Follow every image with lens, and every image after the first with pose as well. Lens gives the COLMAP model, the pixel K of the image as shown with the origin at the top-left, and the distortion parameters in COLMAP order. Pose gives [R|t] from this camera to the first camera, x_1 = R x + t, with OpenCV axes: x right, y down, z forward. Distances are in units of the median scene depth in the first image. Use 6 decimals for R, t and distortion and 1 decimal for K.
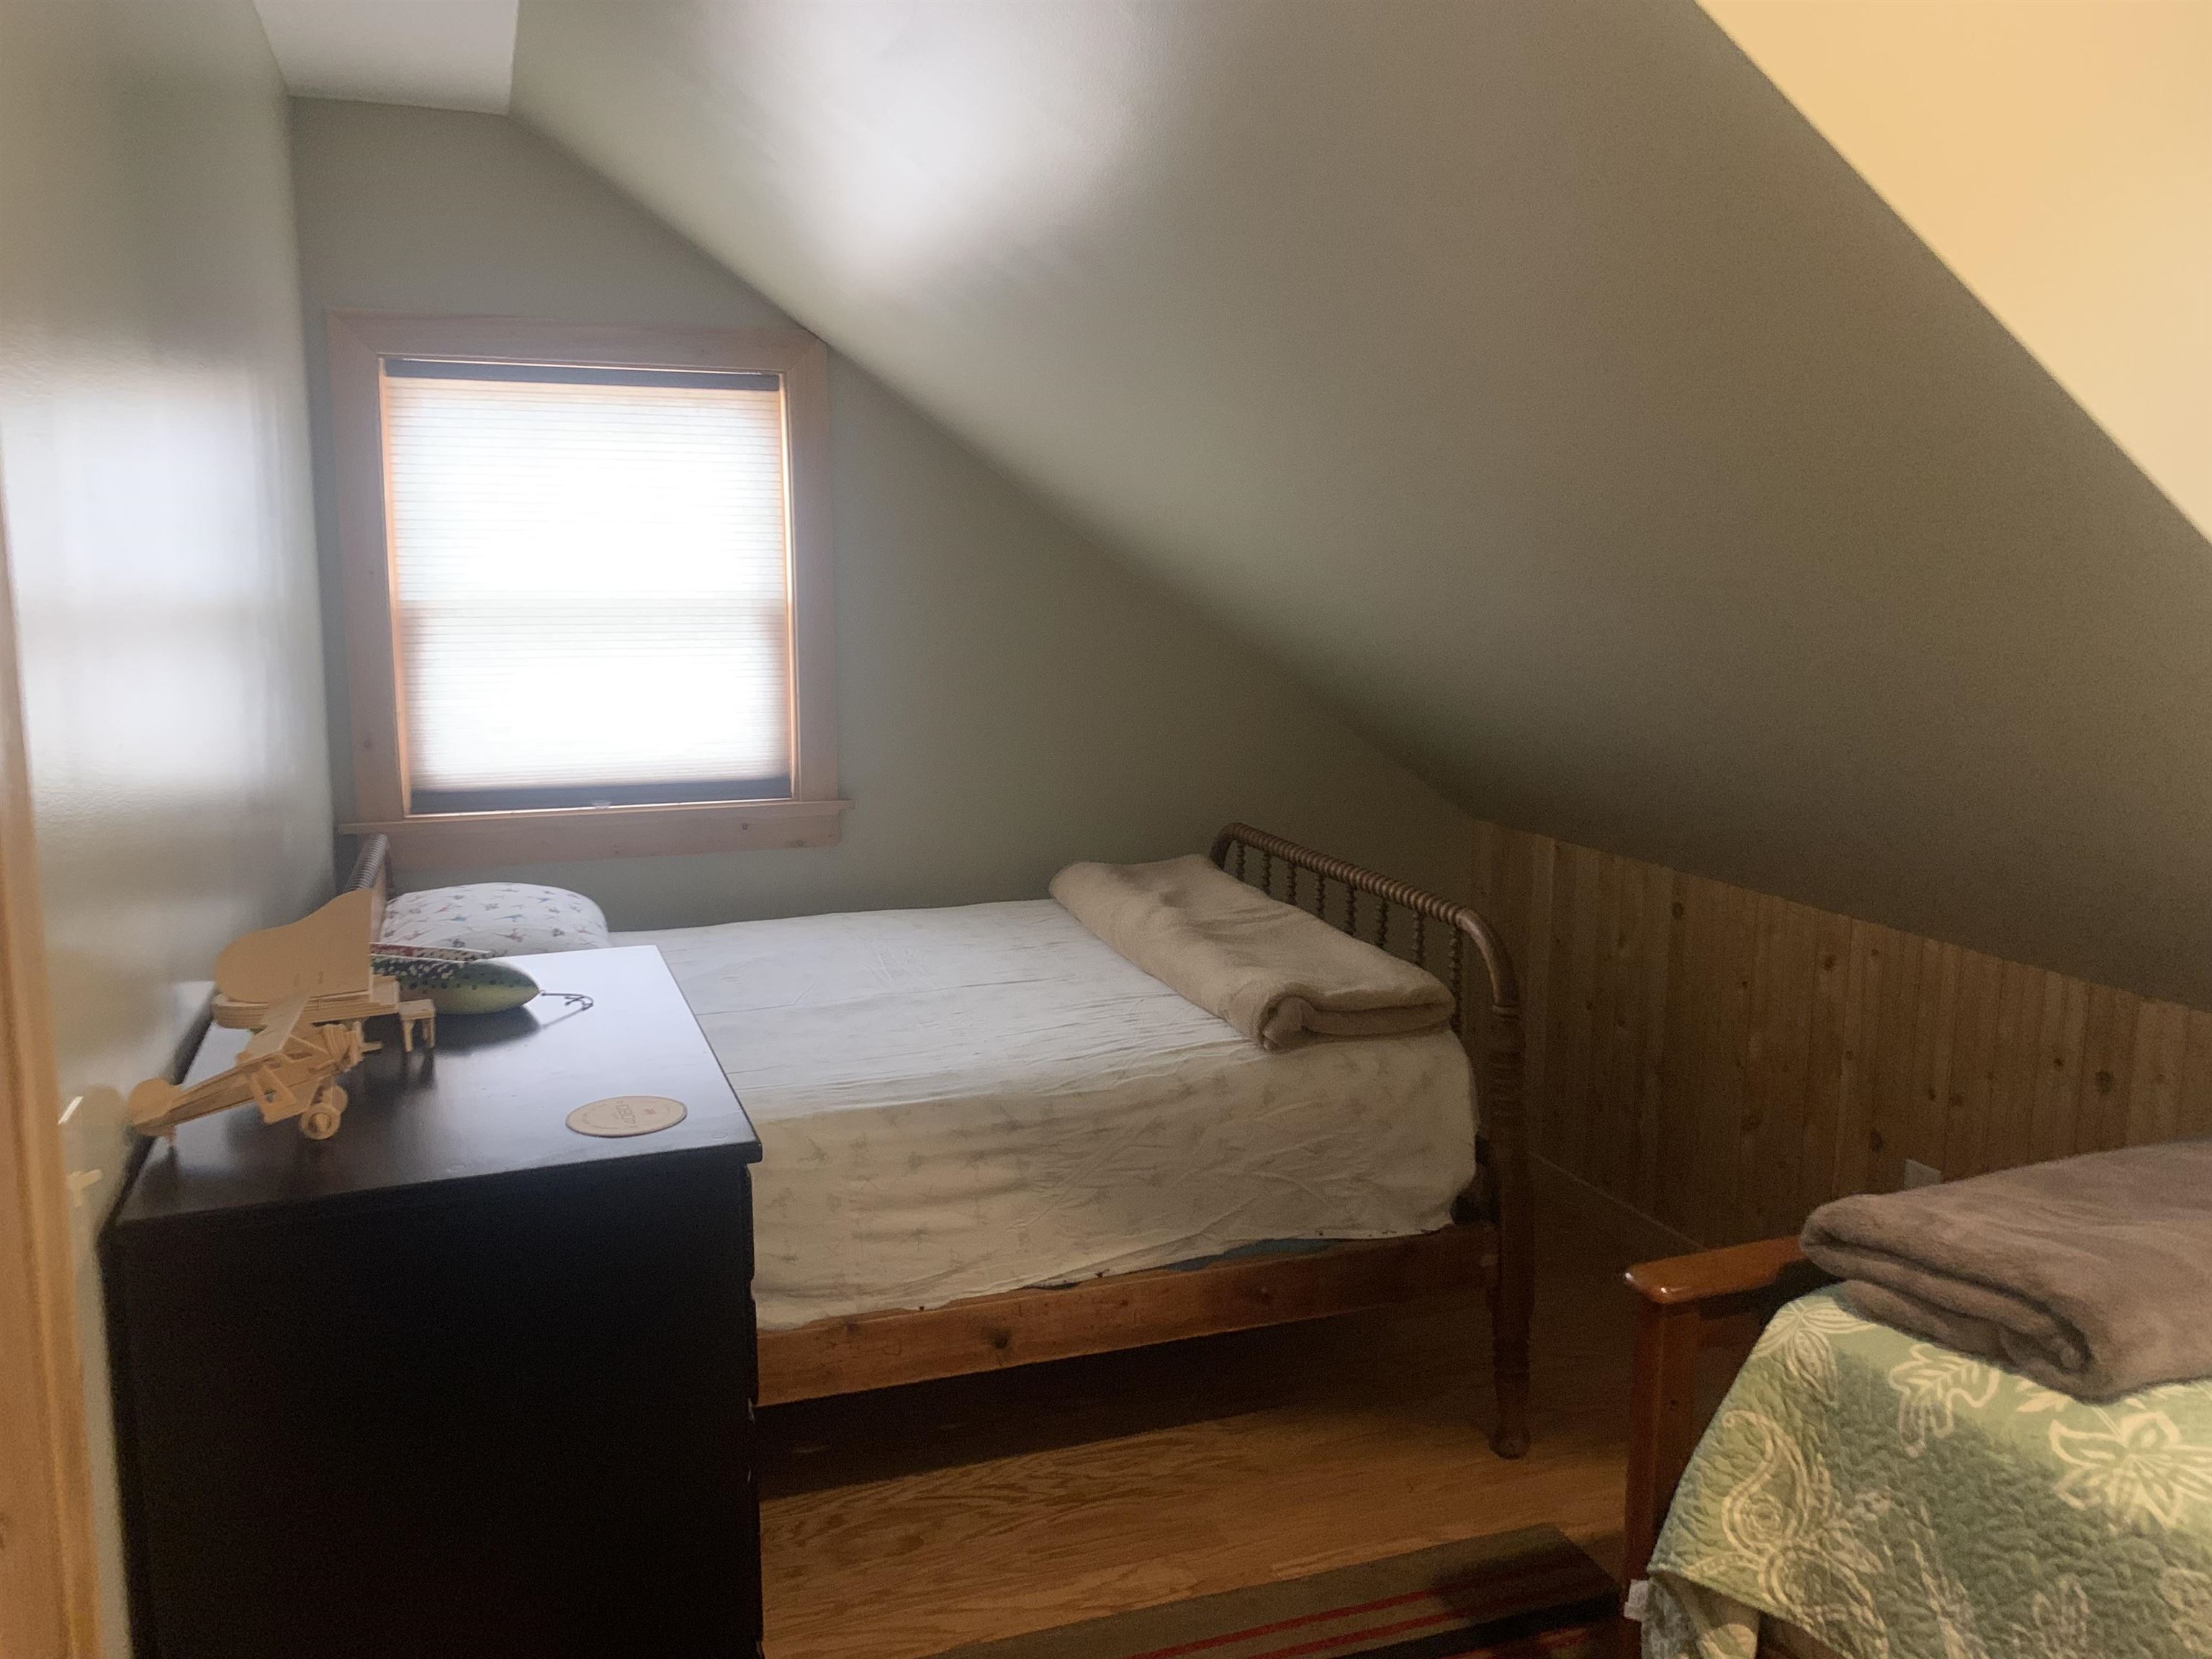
lens RADIAL K [[1680.6, 0, 1086.2], [0, 1680.6, 821.8], [0, 0, 1]] dist [0.044373, -0.054190]
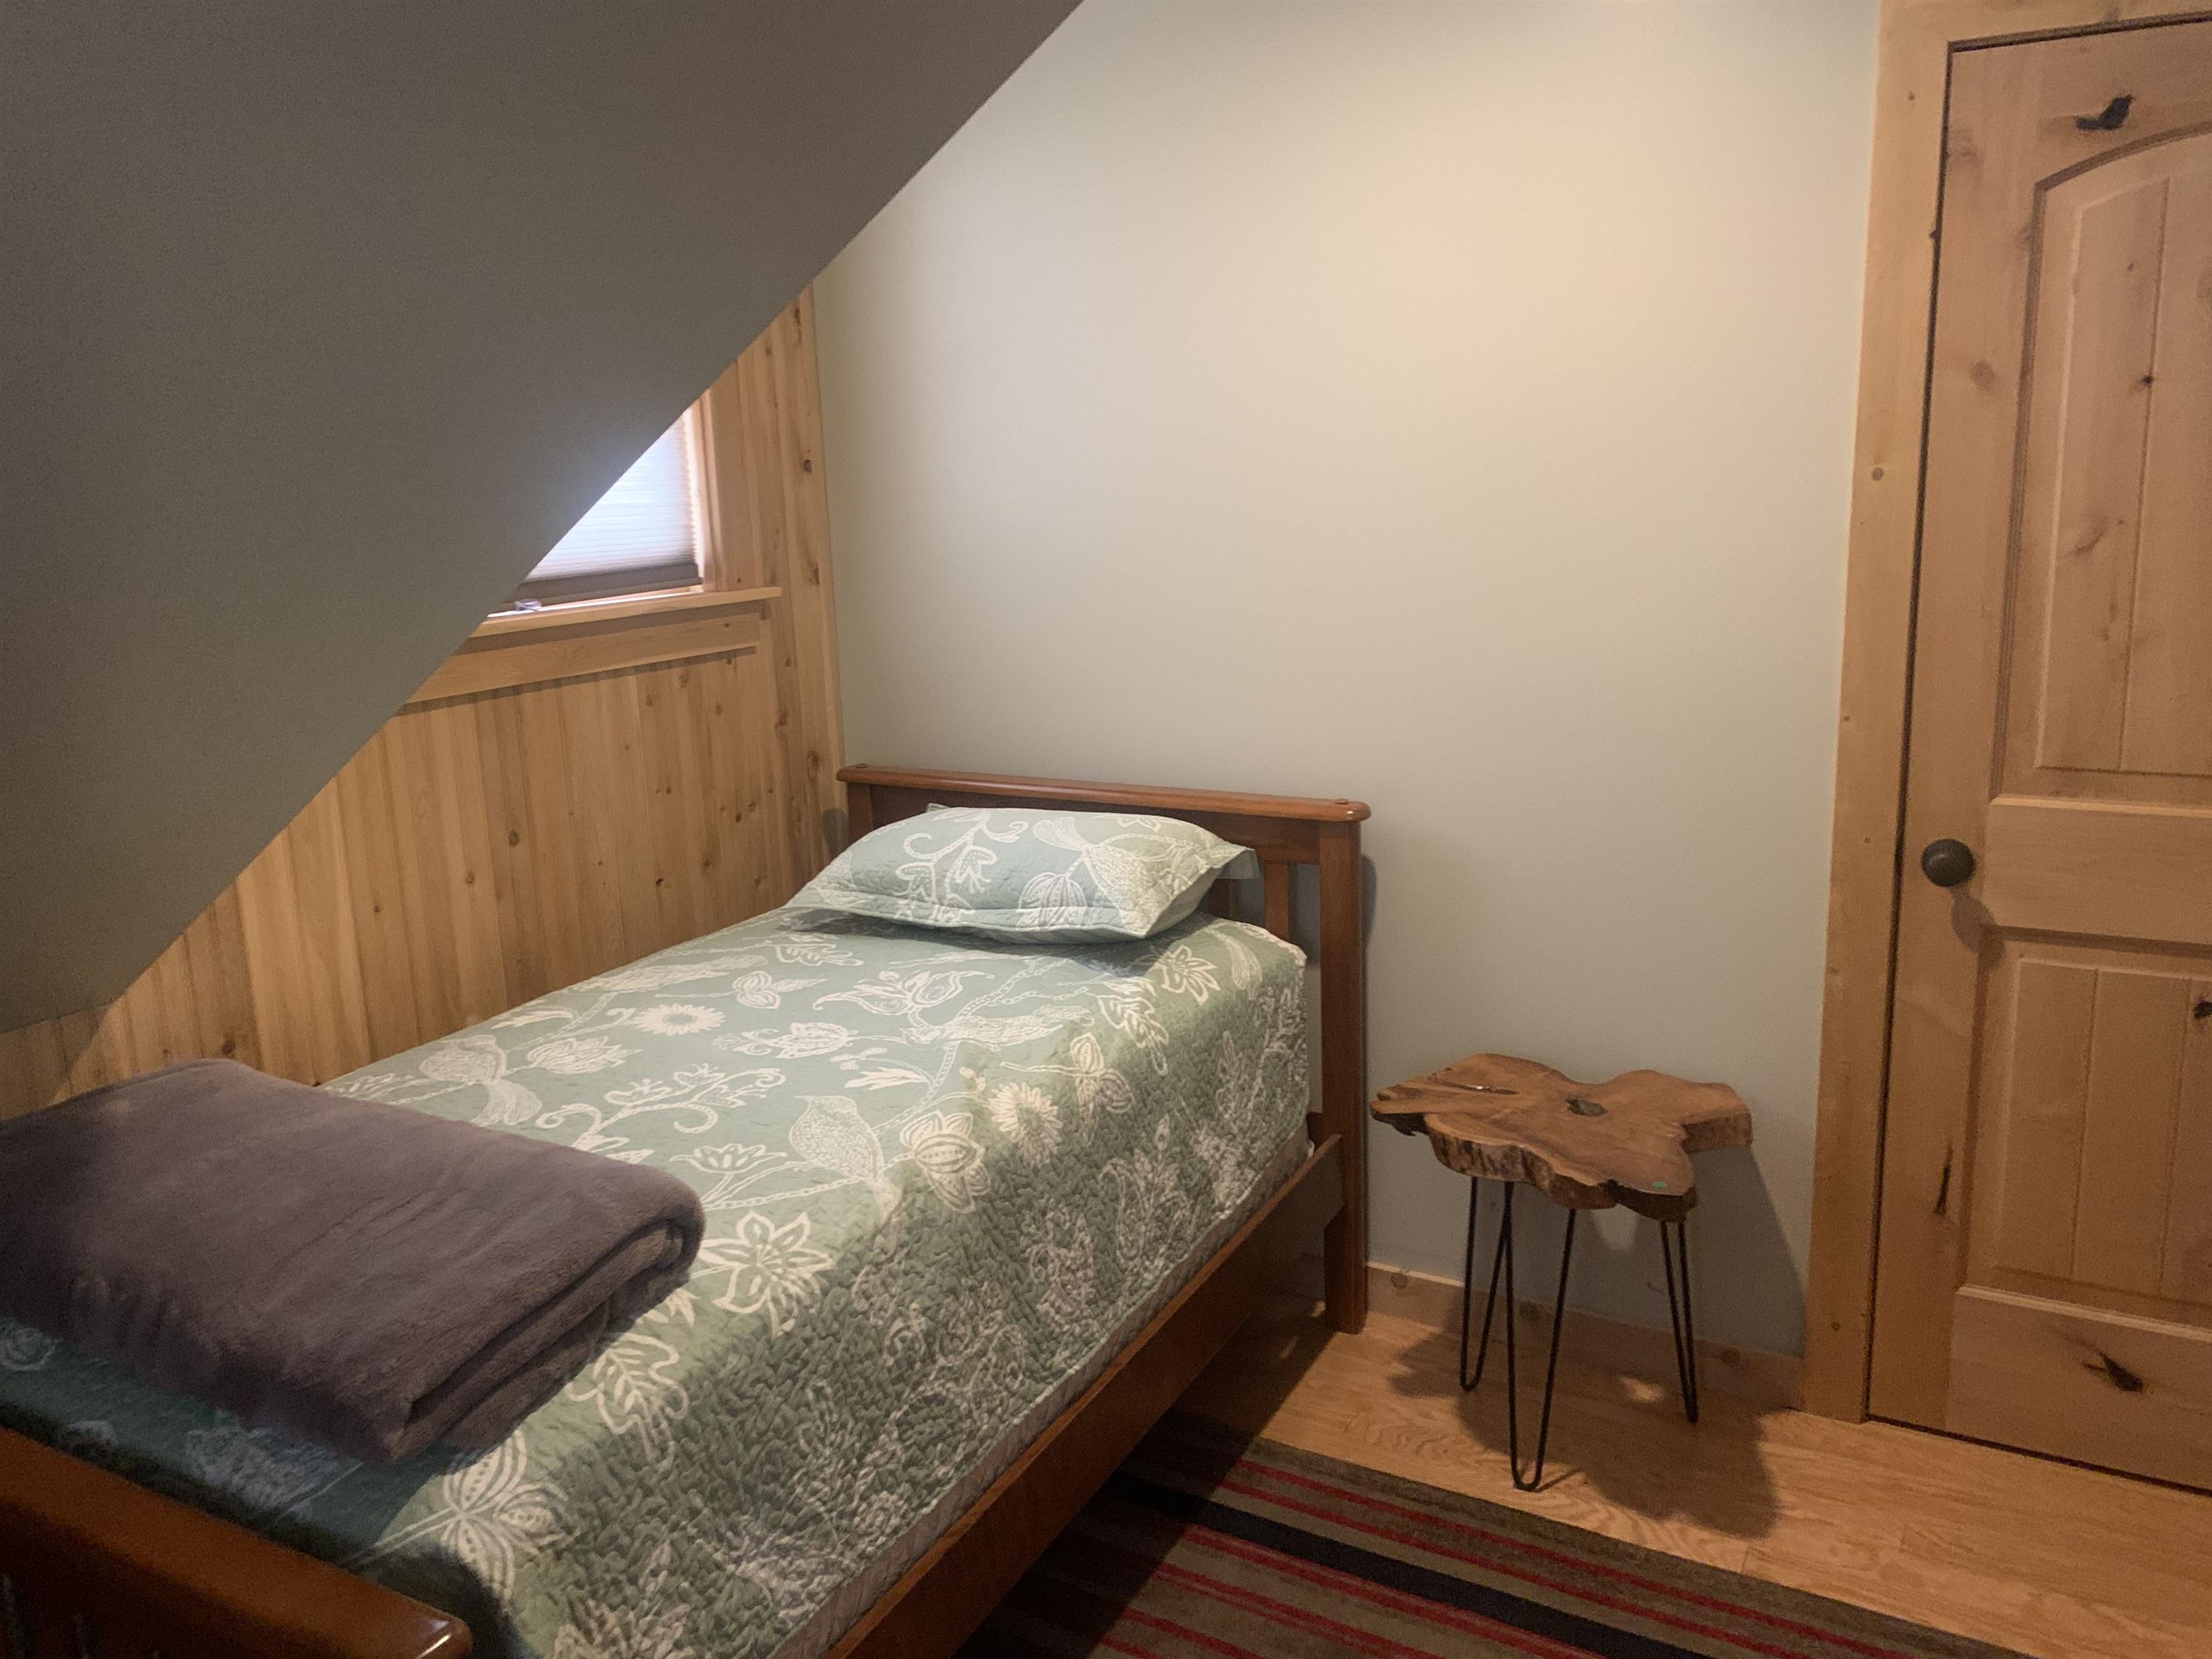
lens RADIAL K [[1680.6, 0, 1111.1], [0, 1680.6, 811.0], [0, 0, 1]] dist [0.044373, -0.054190]
pose [[-0.642552, -0.142527, 0.752870, -0.243564], [0.157102, 0.937170, 0.311499, -0.162128], [-0.749964, 0.318432, -0.579788, 1.151196]]
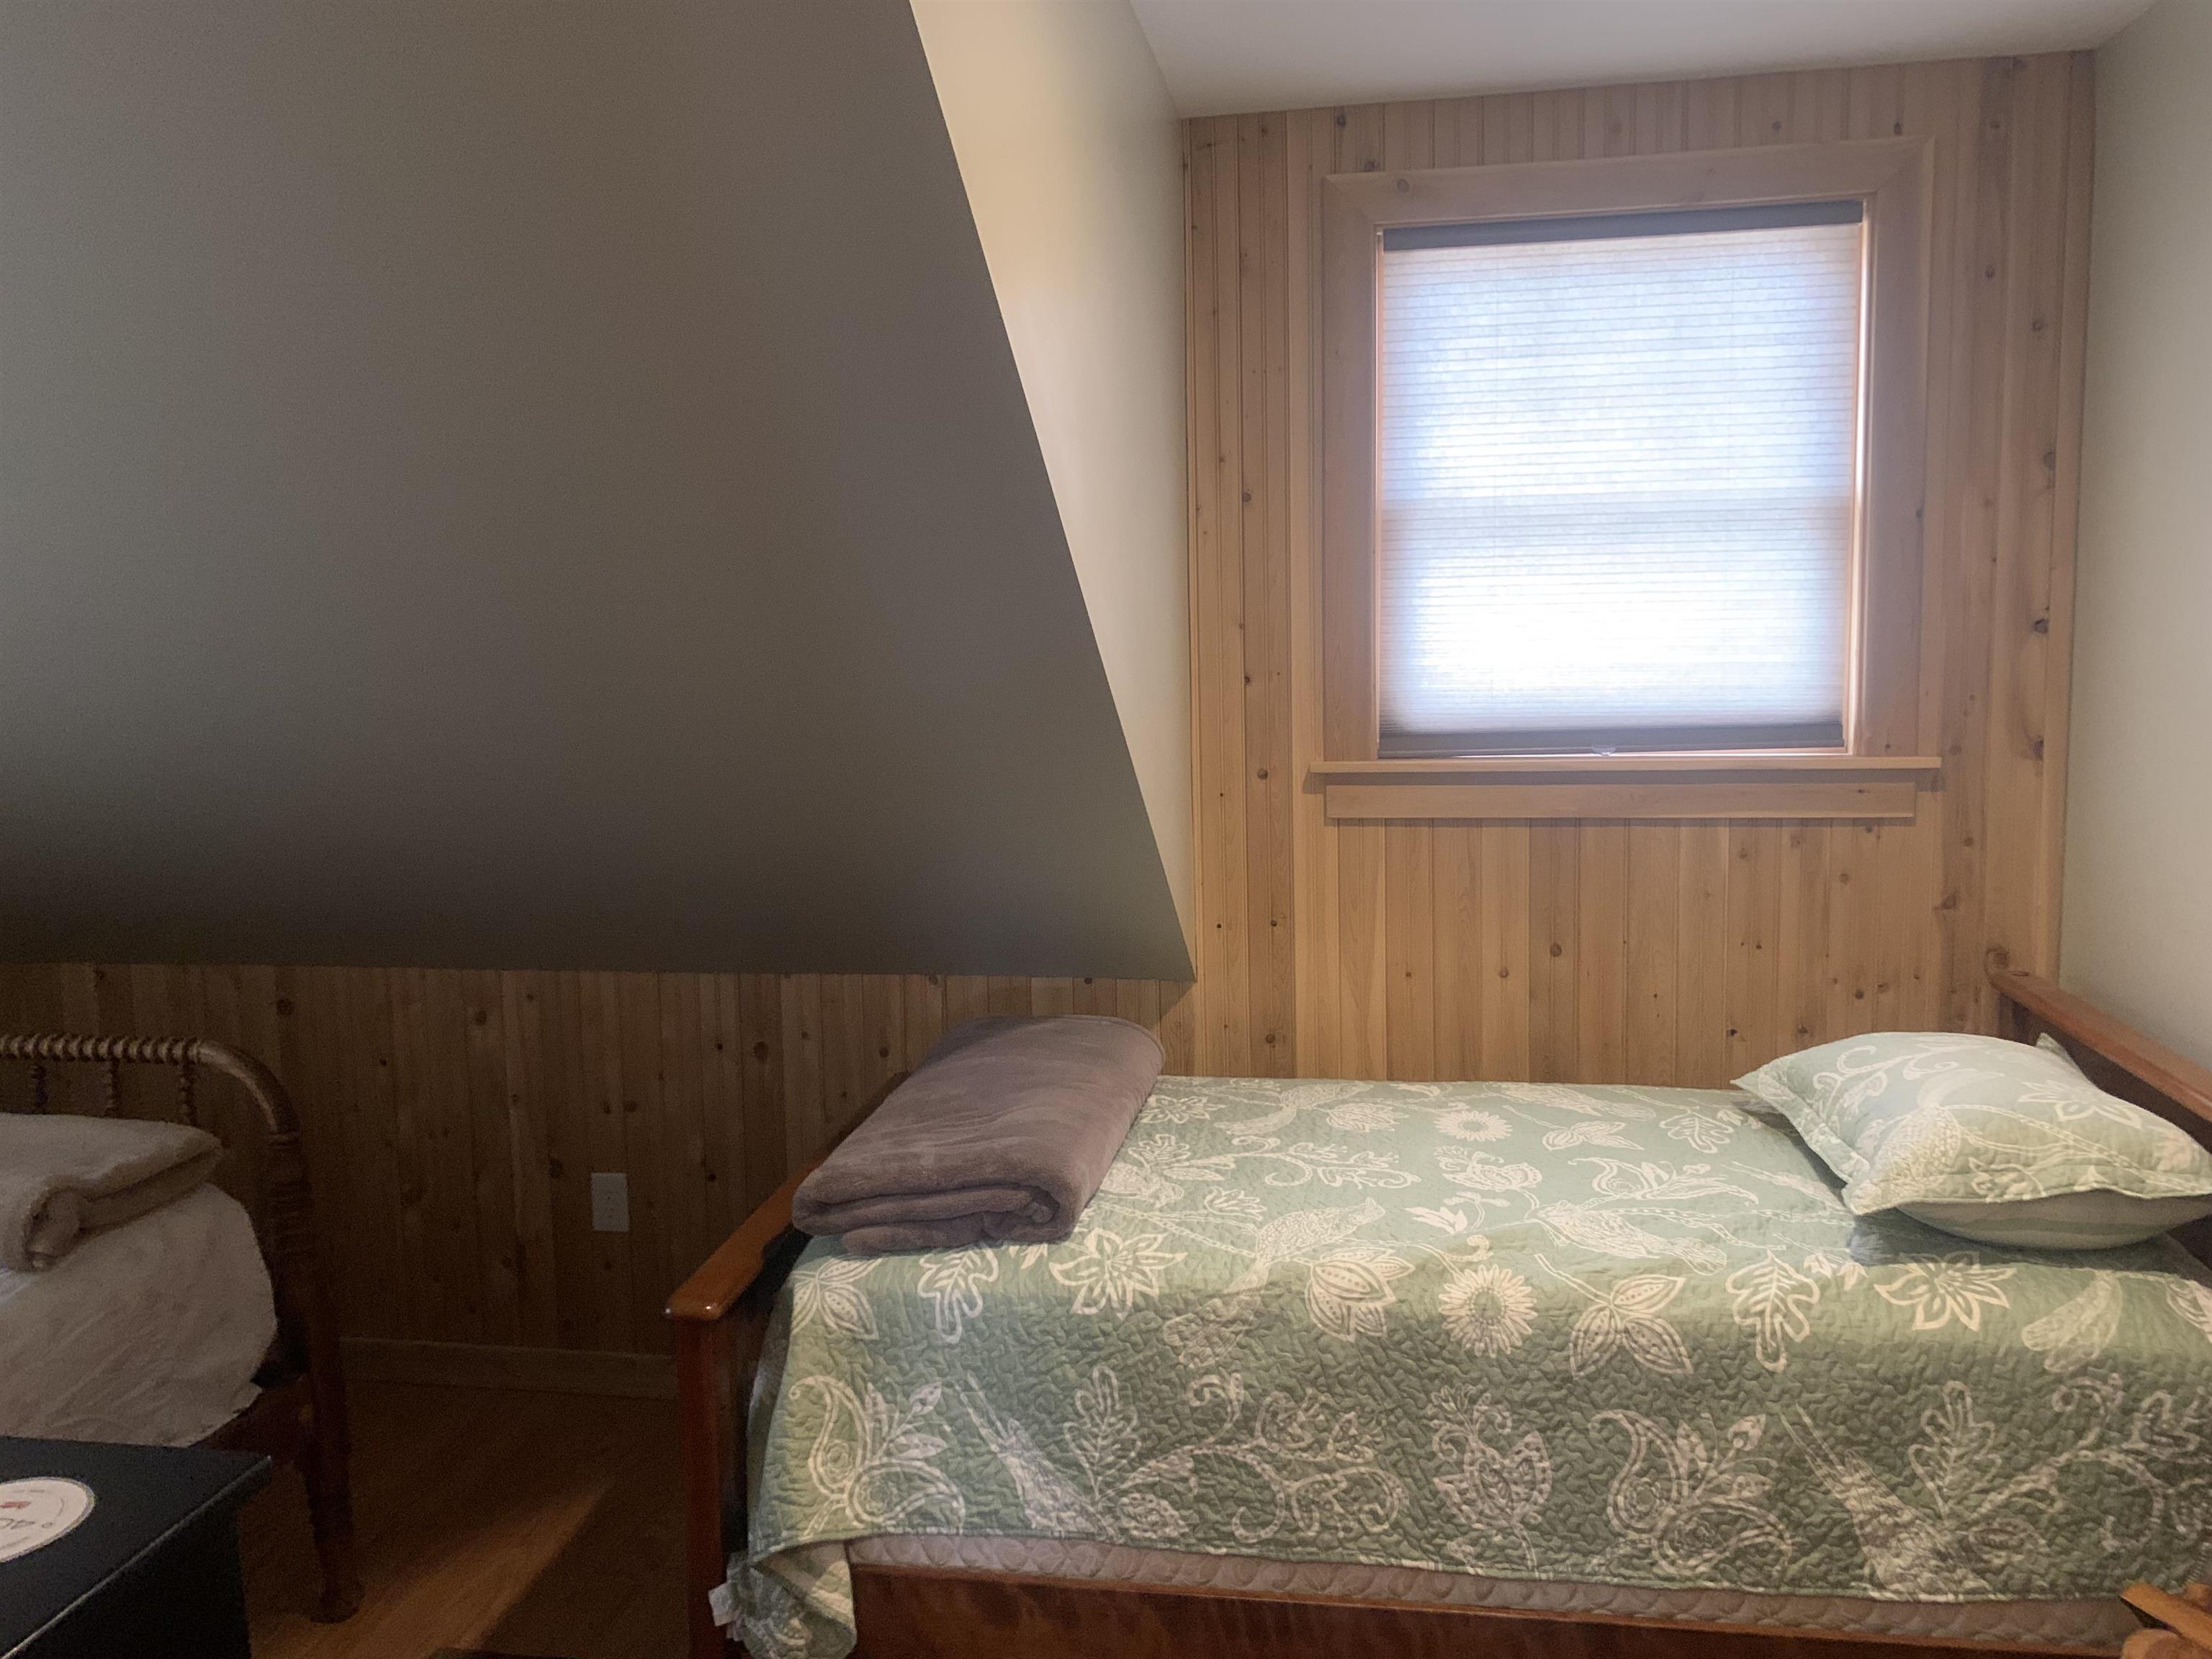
lens RADIAL K [[1680.6, 0, 1092.0], [0, 1680.6, 826.8], [0, 0, 1]] dist [0.044373, -0.054190]
pose [[0.504372, -0.124989, 0.854393, -0.442797], [0.163468, 0.985397, 0.047655, -0.038224], [-0.847872, 0.115630, 0.517438, 0.216689]]
